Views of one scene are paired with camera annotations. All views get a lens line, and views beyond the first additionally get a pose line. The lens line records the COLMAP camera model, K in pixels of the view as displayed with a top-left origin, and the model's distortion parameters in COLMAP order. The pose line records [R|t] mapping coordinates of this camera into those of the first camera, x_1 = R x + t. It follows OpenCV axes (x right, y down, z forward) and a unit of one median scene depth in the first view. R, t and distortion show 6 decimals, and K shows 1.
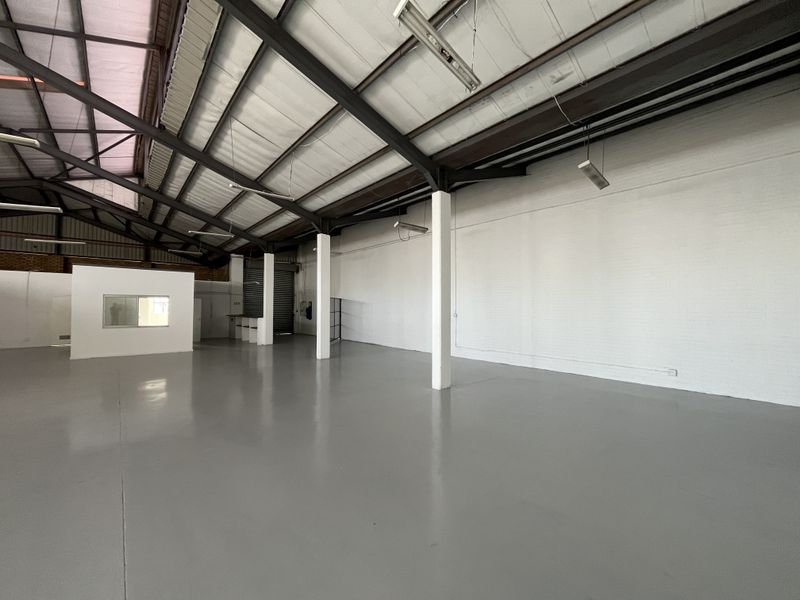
lens RADIAL K [[325.2, 0, 397.1], [0, 325.2, 300.8], [0, 0, 1]] dist [0.001660, -0.000168]
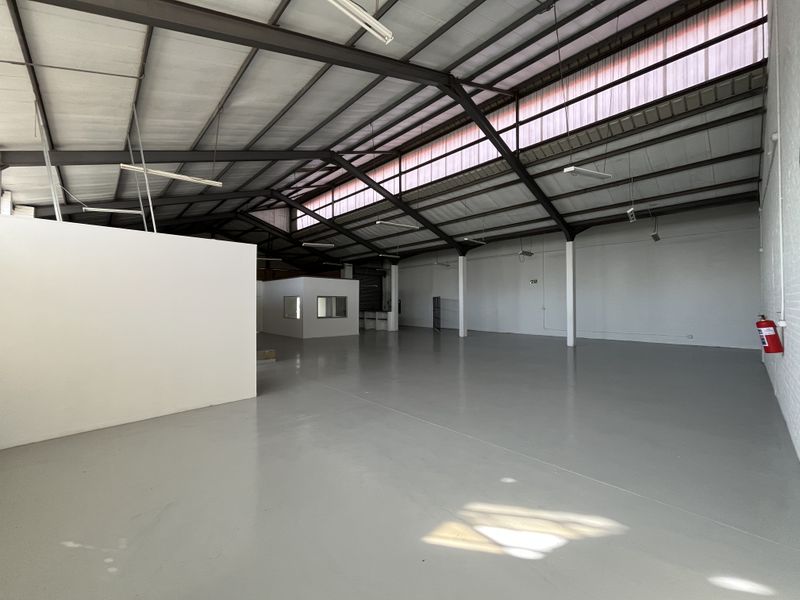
lens RADIAL K [[325.2, 0, 397.1], [0, 325.2, 300.8], [0, 0, 1]] dist [0.001660, -0.000168]
pose [[0.998979, -0.005266, 0.044870, -0.480431], [0.004888, 0.999952, 0.008534, -0.006999], [-0.044913, -0.008306, 0.998956, -0.413740]]
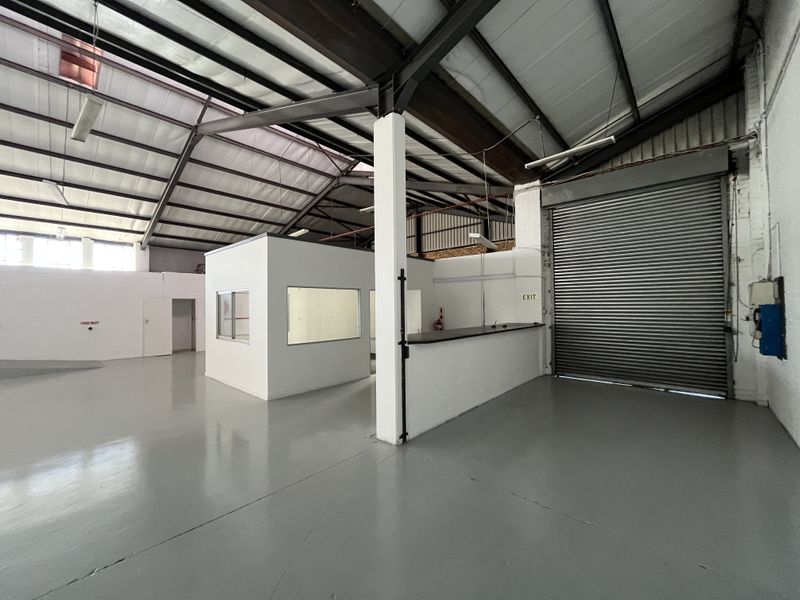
lens RADIAL K [[325.2, 0, 397.1], [0, 325.2, 300.8], [0, 0, 1]] dist [0.001660, -0.000168]
pose [[0.121322, -0.020299, -0.992406, -0.117066], [0.030408, 0.999398, -0.016725, 0.019901], [0.992147, -0.028148, 0.121866, 1.039103]]
